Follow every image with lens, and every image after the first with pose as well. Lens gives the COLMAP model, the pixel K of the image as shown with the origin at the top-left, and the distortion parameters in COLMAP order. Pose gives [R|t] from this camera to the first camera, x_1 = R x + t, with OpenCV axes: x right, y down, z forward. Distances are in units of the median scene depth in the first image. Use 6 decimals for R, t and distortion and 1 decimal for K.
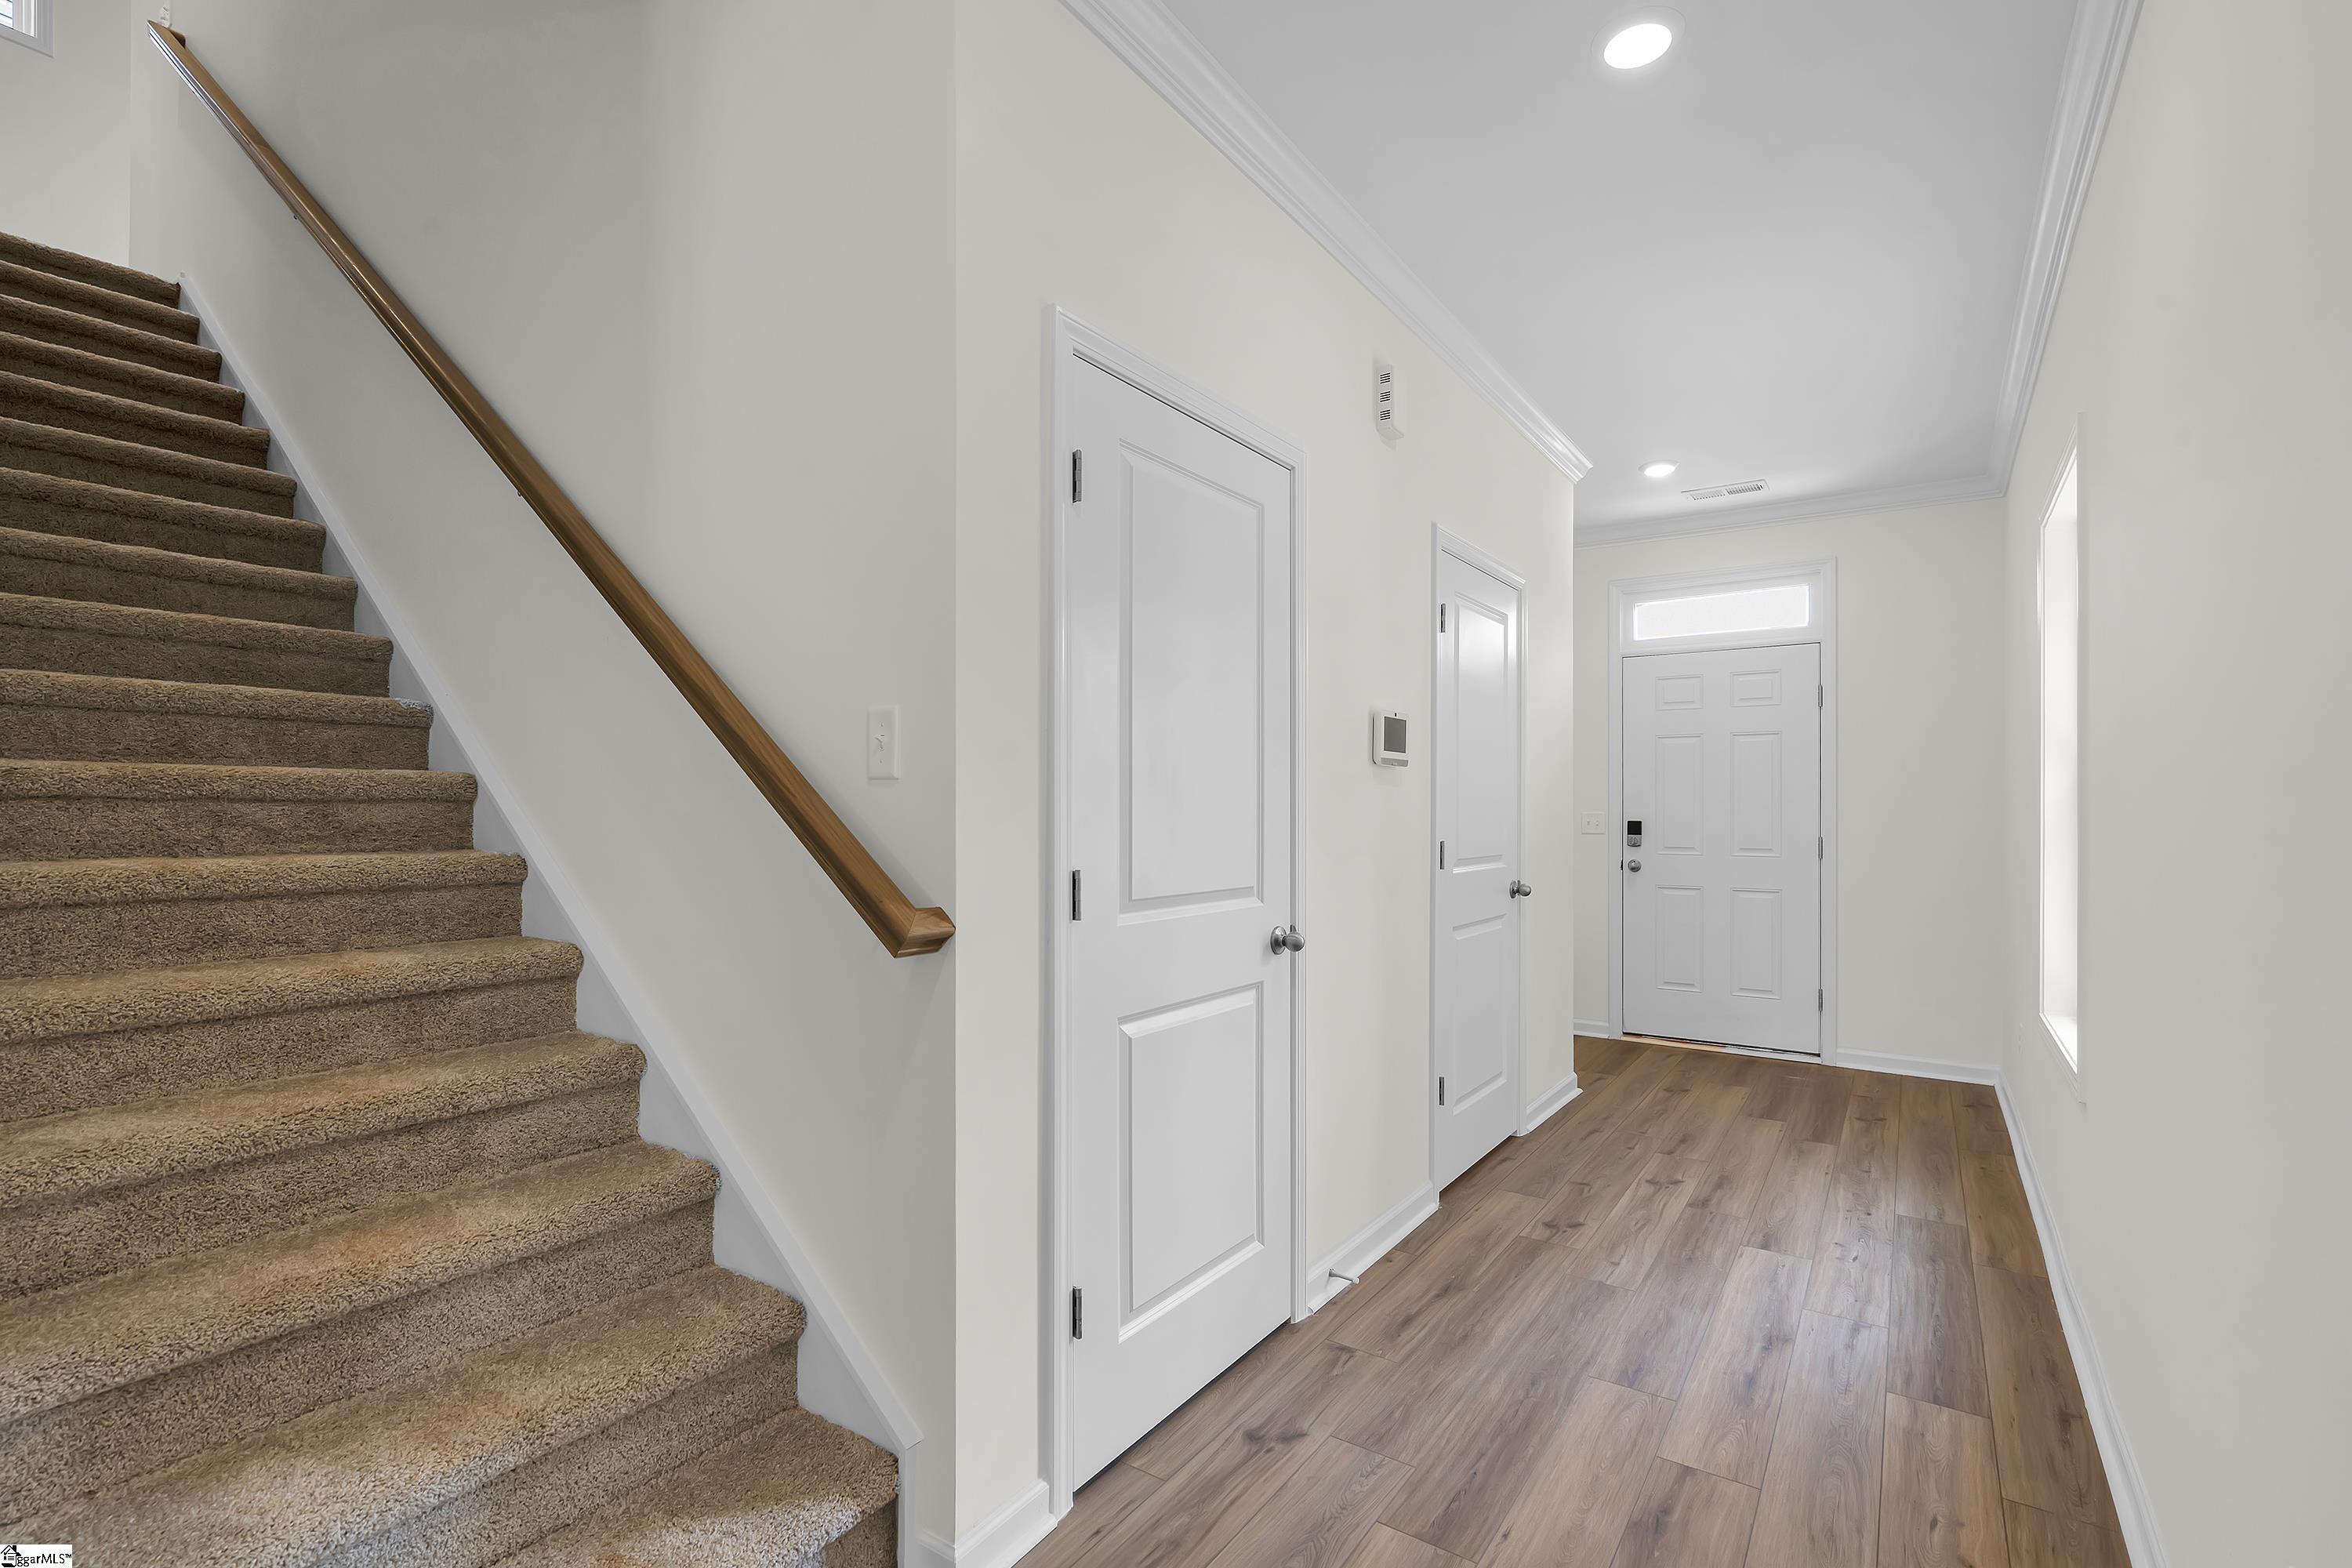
lens RADIAL K [[1077.2, 0, 1179.5], [0, 1077.2, 793.1], [0, 0, 1]] dist [-0.007382, 0.000618]
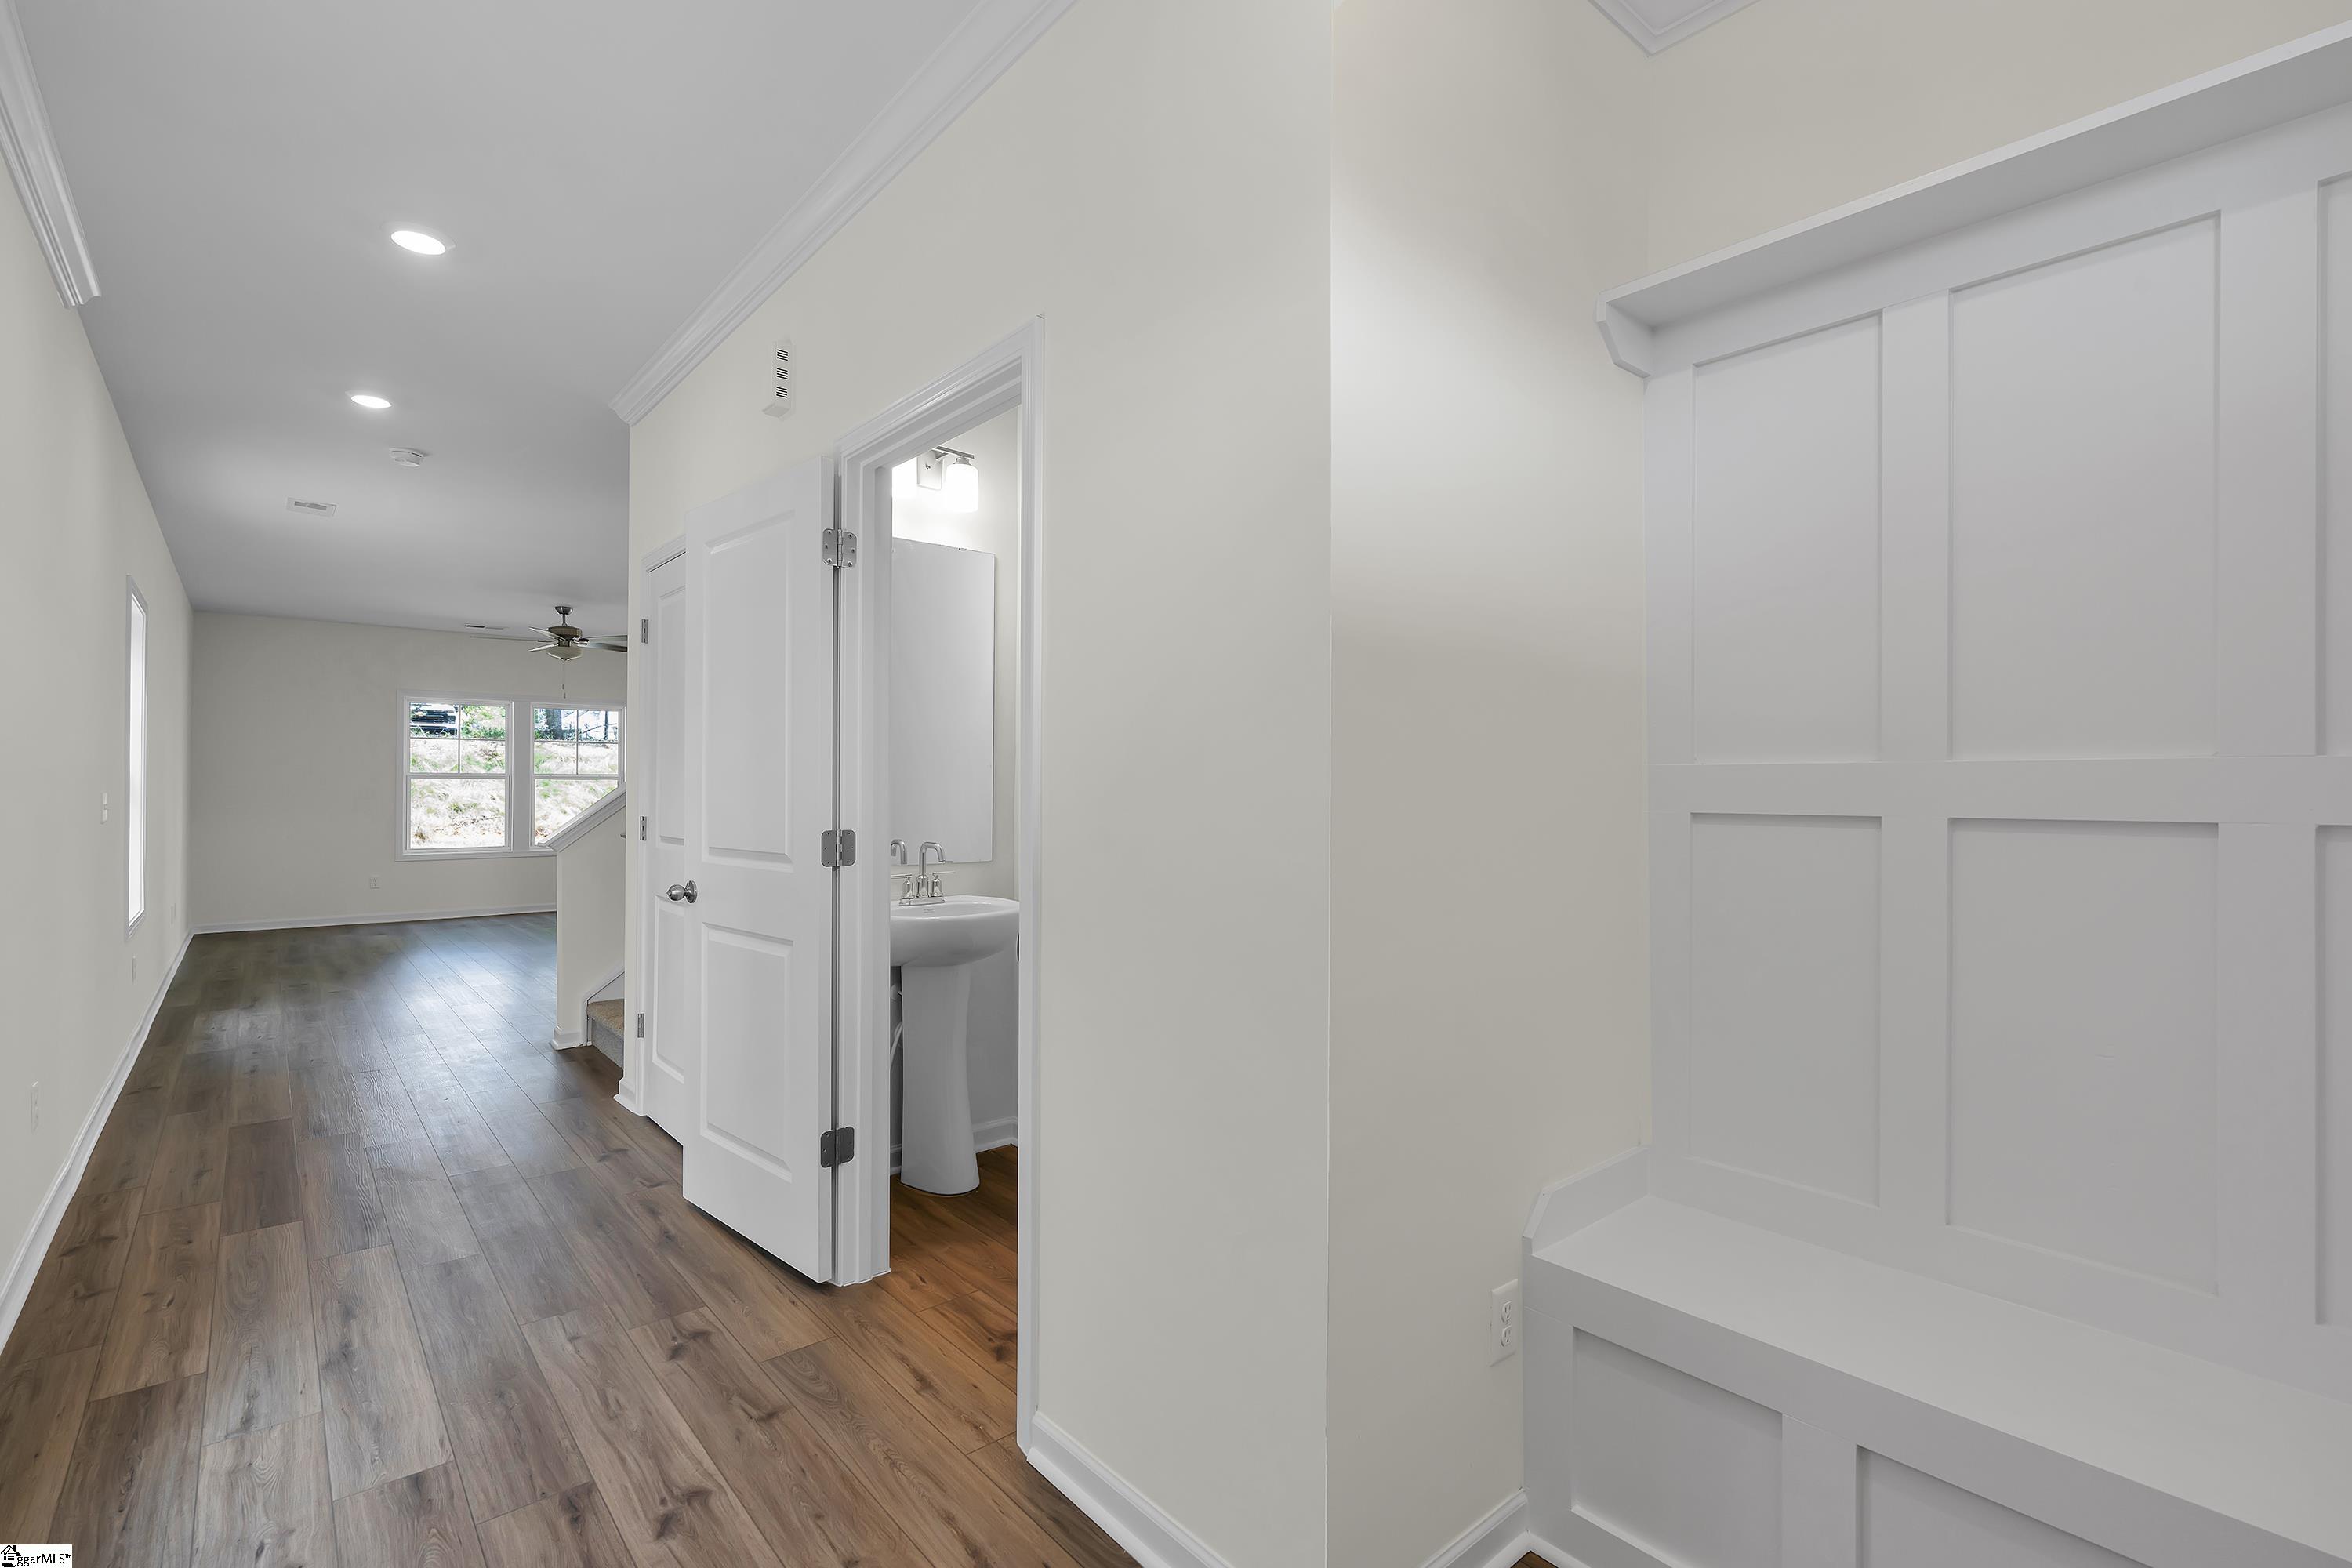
lens RADIAL K [[1077.2, 0, 1176.0], [0, 1077.2, 784.2], [0, 0, 1]] dist [-0.007382, 0.000618]
pose [[-0.260448, -0.005387, -0.965473, 1.188038], [0.008161, 0.999936, -0.007781, 0.024506], [0.965453, -0.009906, -0.260388, 1.827641]]
